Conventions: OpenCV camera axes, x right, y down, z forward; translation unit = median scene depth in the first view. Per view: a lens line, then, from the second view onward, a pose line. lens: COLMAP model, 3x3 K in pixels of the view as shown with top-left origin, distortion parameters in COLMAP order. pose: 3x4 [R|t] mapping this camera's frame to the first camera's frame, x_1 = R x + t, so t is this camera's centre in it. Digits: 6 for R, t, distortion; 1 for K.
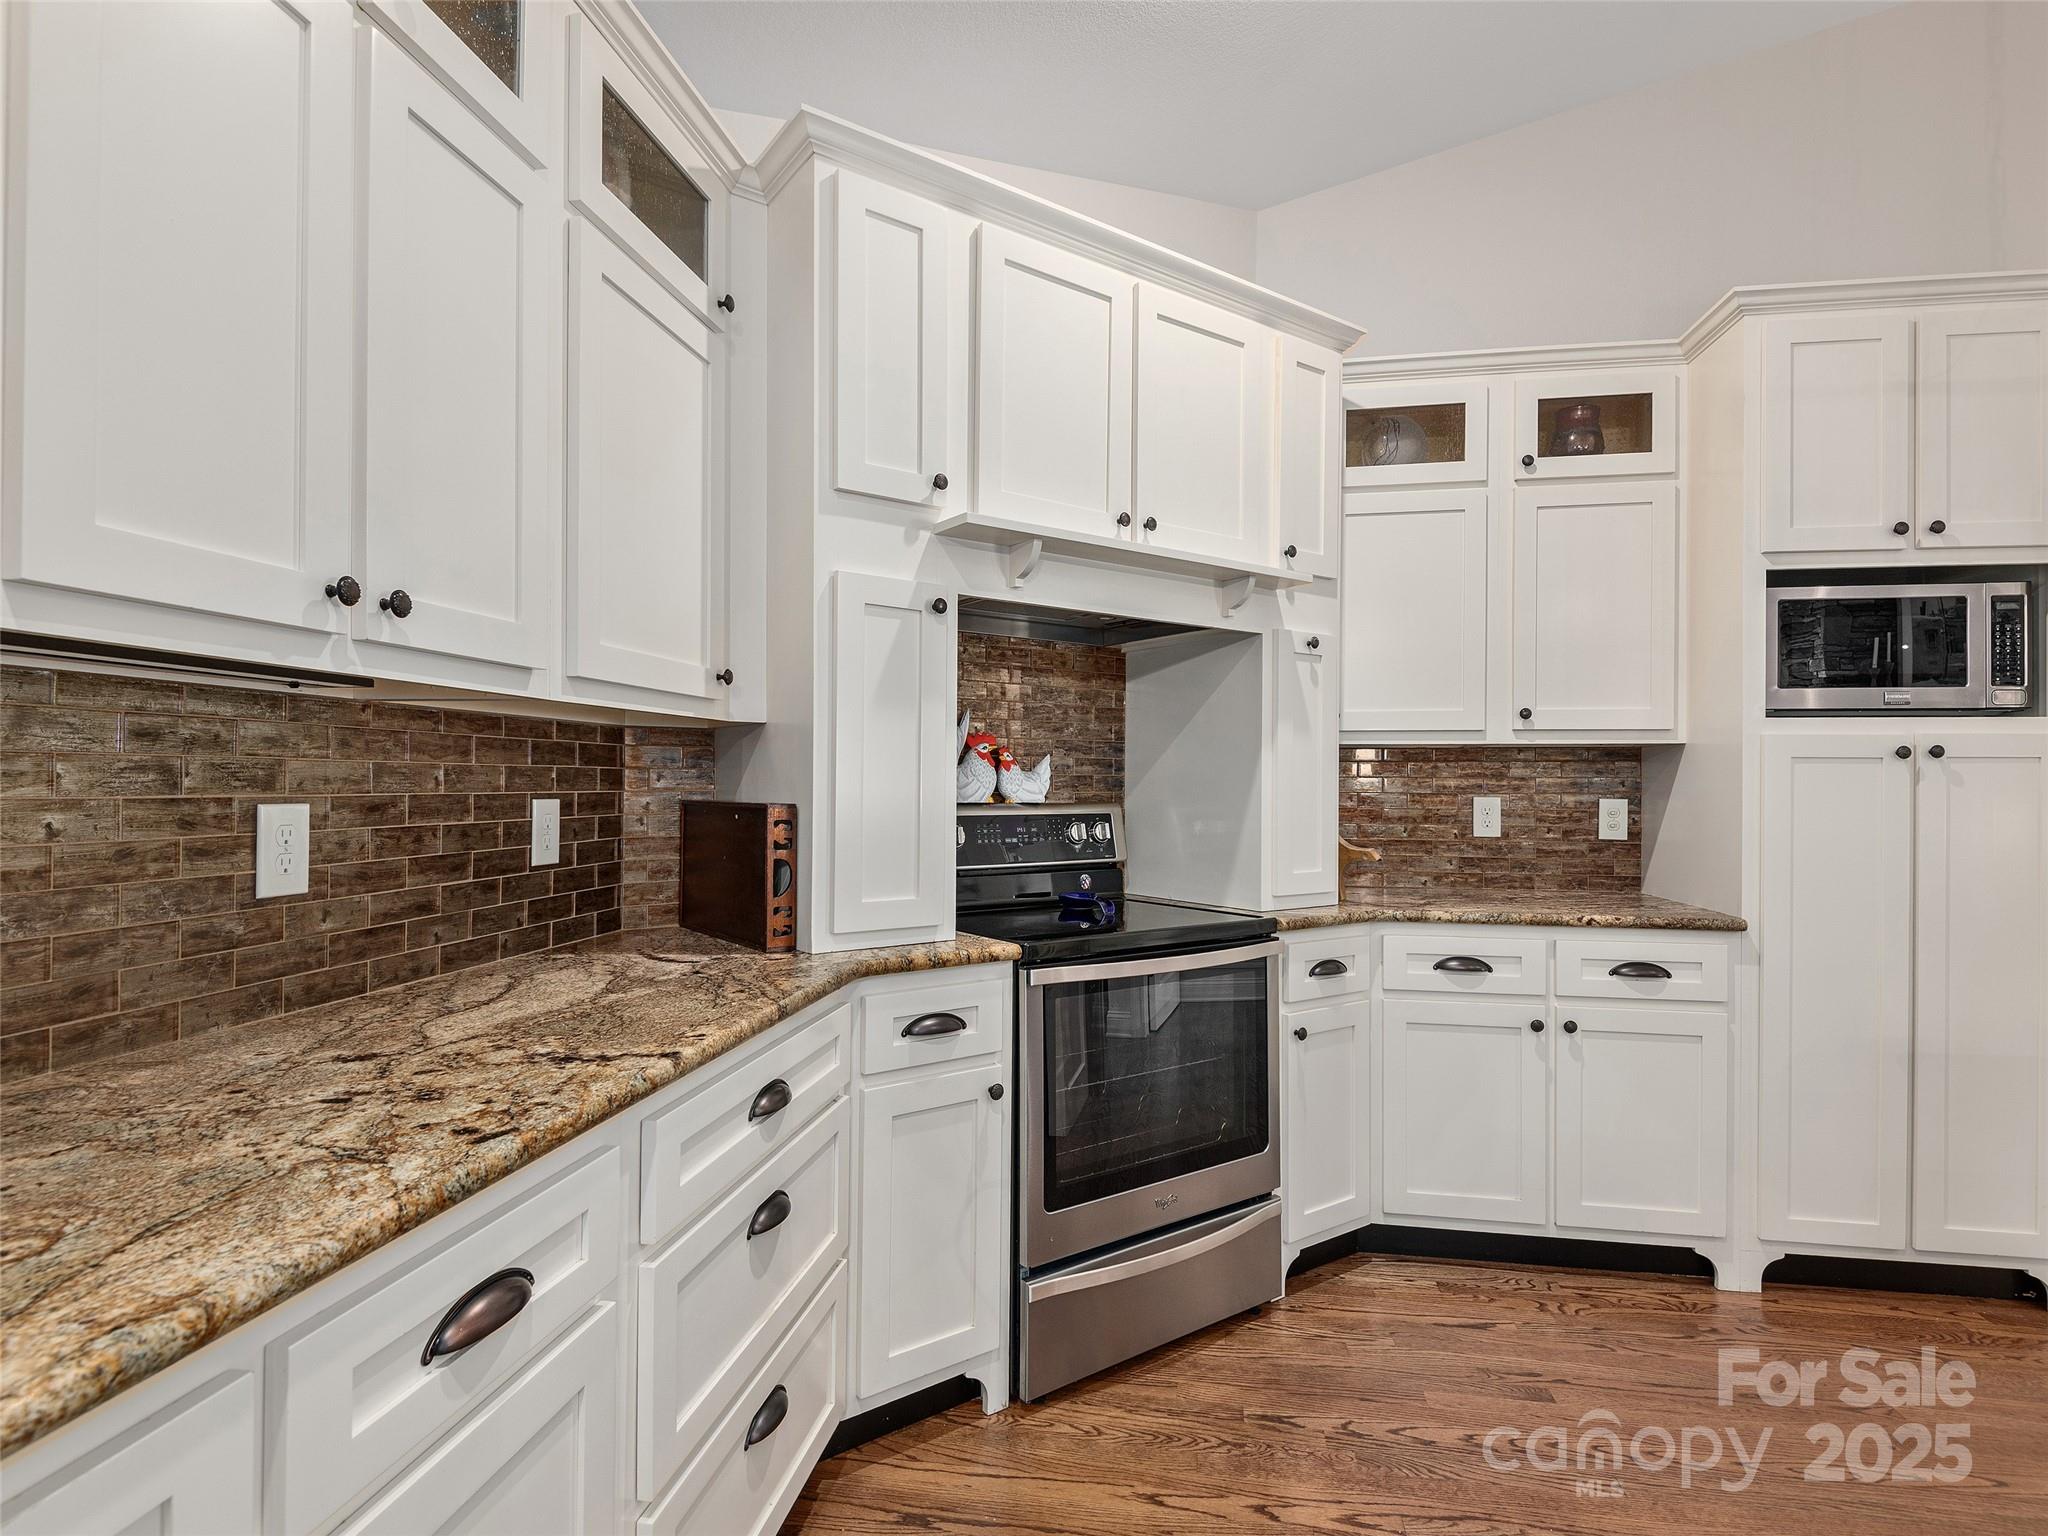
lens RADIAL K [[1057.4, 0, 1040.8], [0, 1057.4, 777.0], [0, 0, 1]] dist [0.018844, -0.012238]
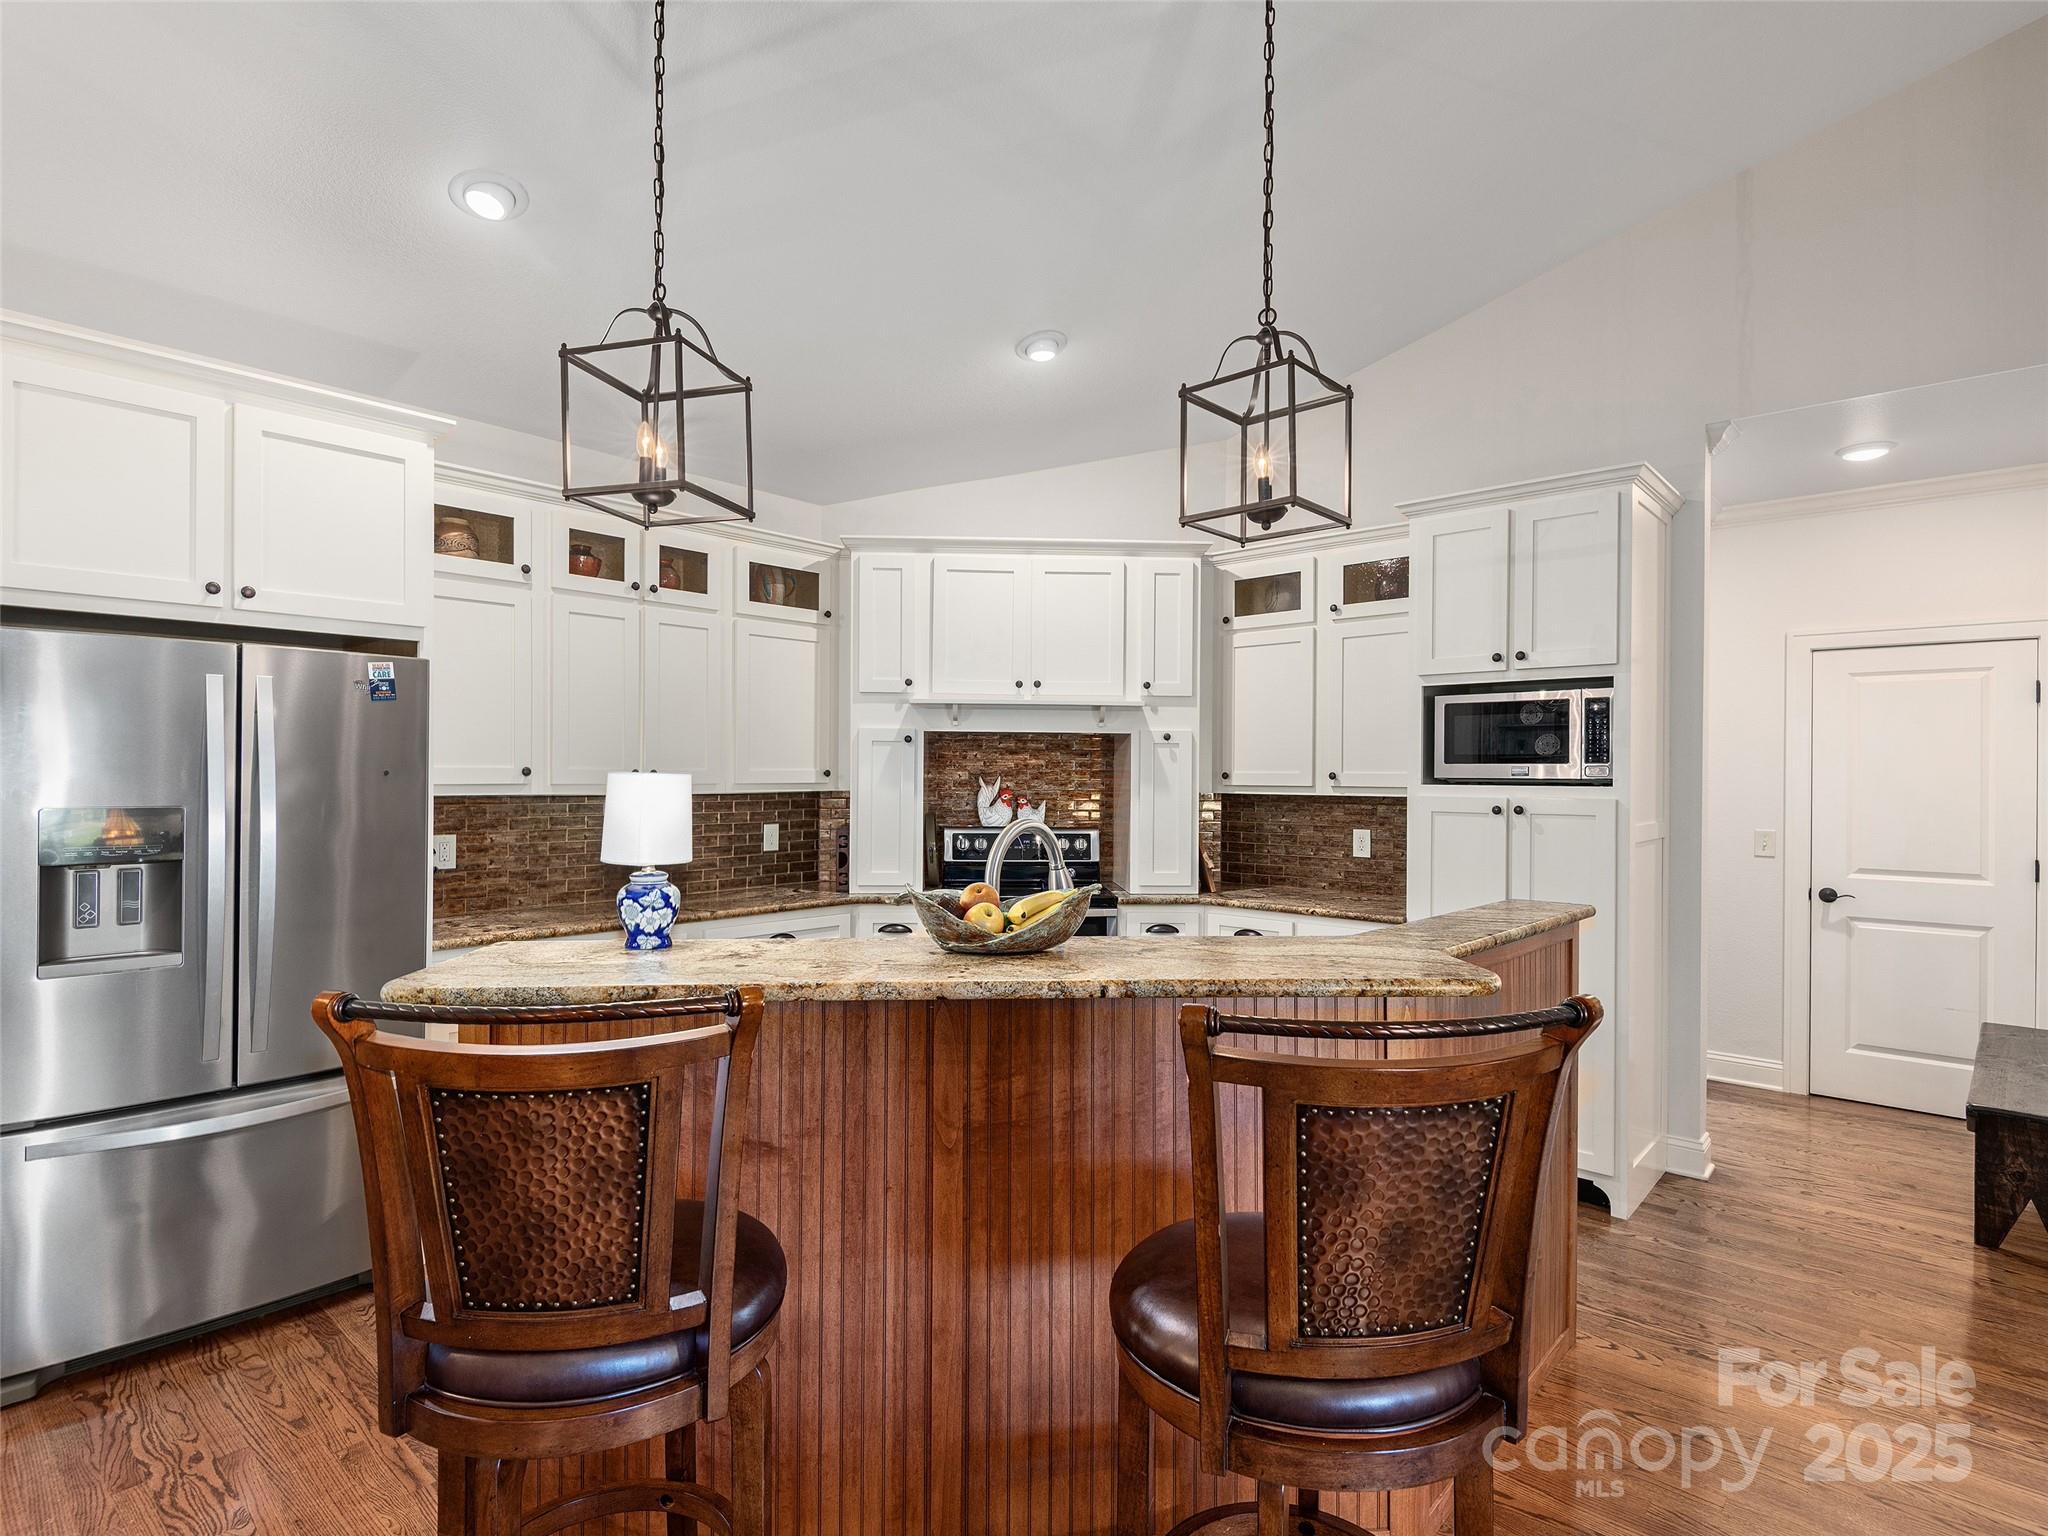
lens RADIAL K [[1057.4, 0, 1066.6], [0, 1057.4, 767.9], [0, 0, 1]] dist [0.018844, -0.012238]
pose [[0.852492, -0.002145, -0.522736, 1.049020], [0.000243, 0.999993, -0.003707, -0.074838], [0.522740, 0.003033, 0.852487, -0.545934]]
